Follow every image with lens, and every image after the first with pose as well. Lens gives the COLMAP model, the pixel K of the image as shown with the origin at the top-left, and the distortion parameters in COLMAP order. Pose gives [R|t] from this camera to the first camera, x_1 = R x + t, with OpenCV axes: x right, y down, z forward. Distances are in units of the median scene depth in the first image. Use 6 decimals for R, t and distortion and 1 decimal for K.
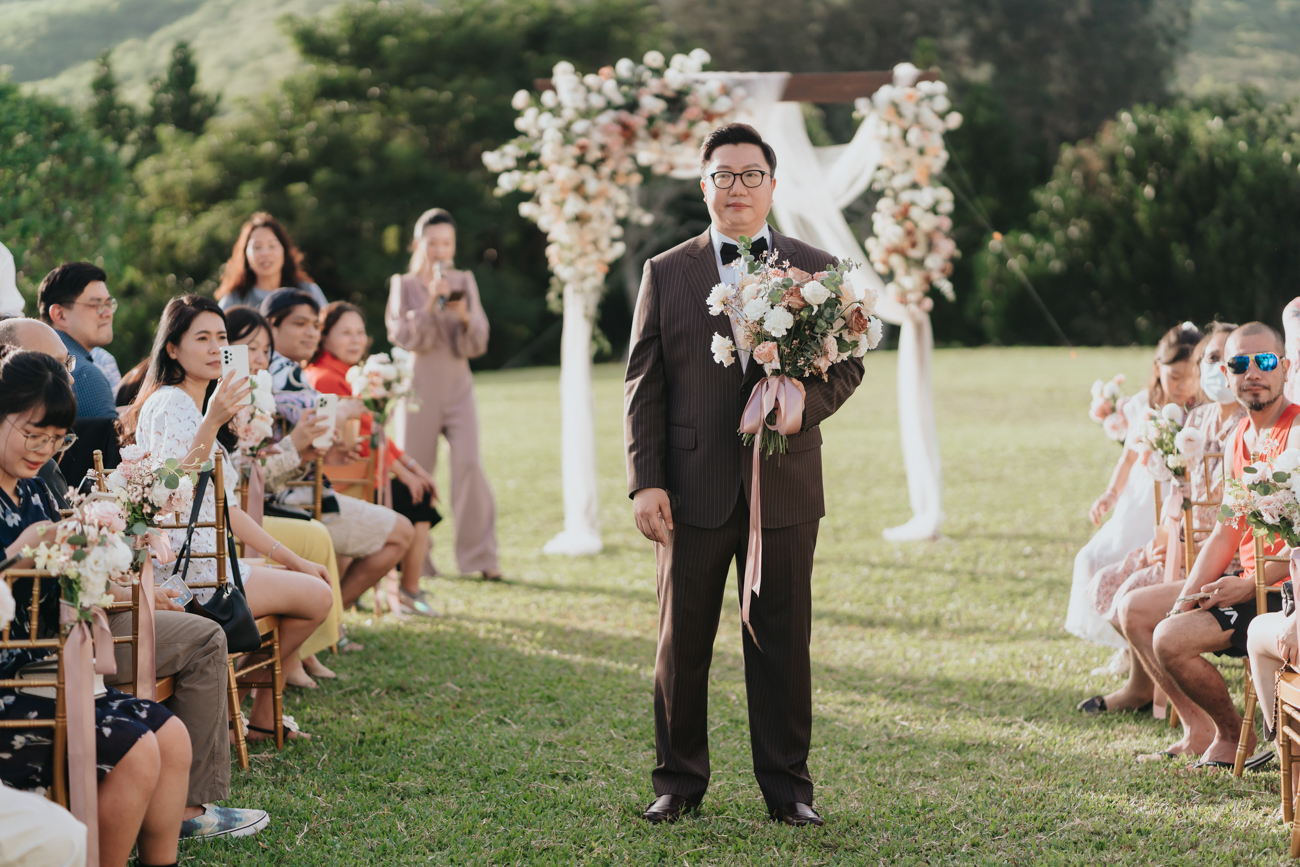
lens RADIAL K [[3242.5, 0, 648.9], [0, 3242.5, 433.3], [0, 0, 1]] dist [0.062822, 0.000000]
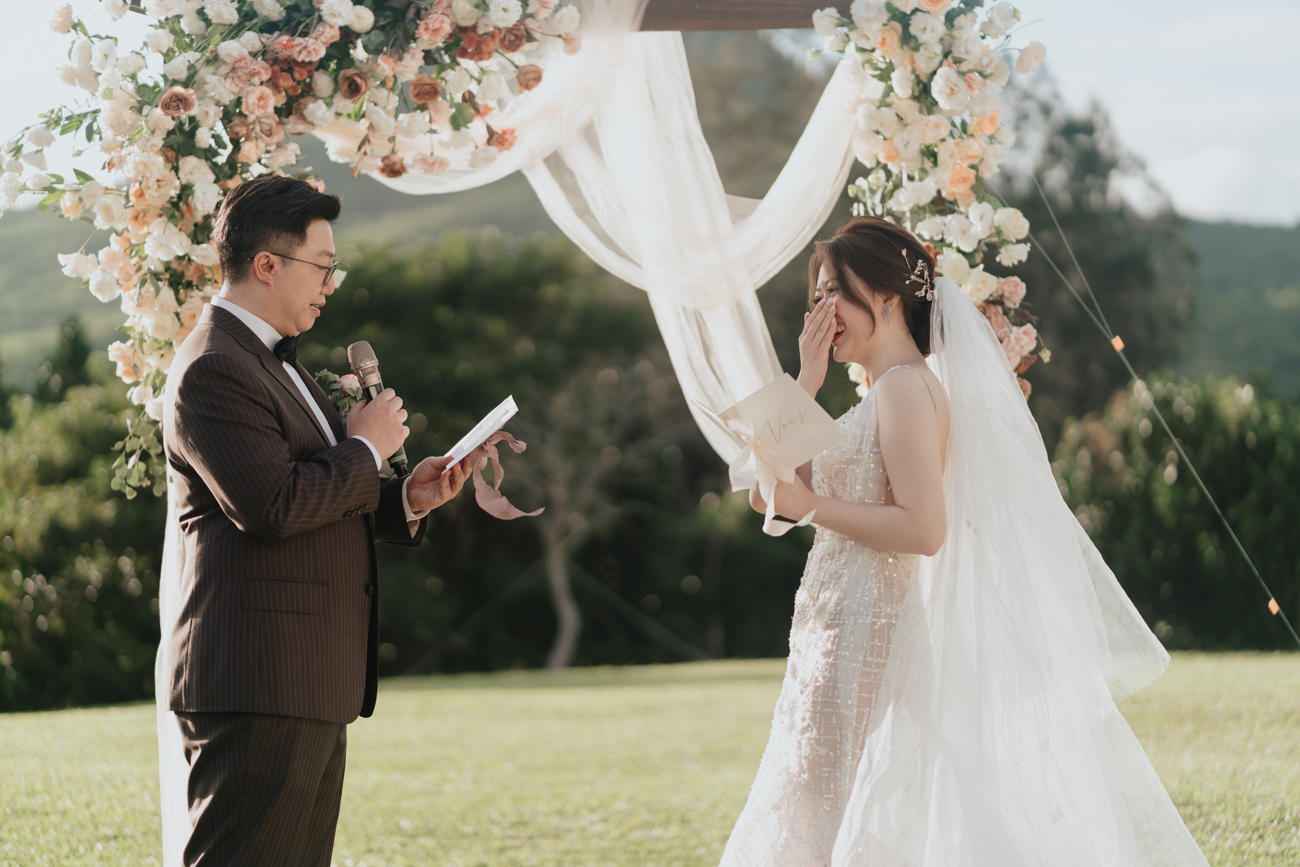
lens RADIAL K [[3242.5, 0, 650.4], [0, 3242.5, 430.8], [0, 0, 1]] dist [0.062822, 0.000000]
pose [[0.999956, 0.002368, 0.009092, 0.011645], [-0.001448, 0.994999, -0.099871, -0.000595], [-0.009283, 0.099854, 0.994959, 0.173355]]
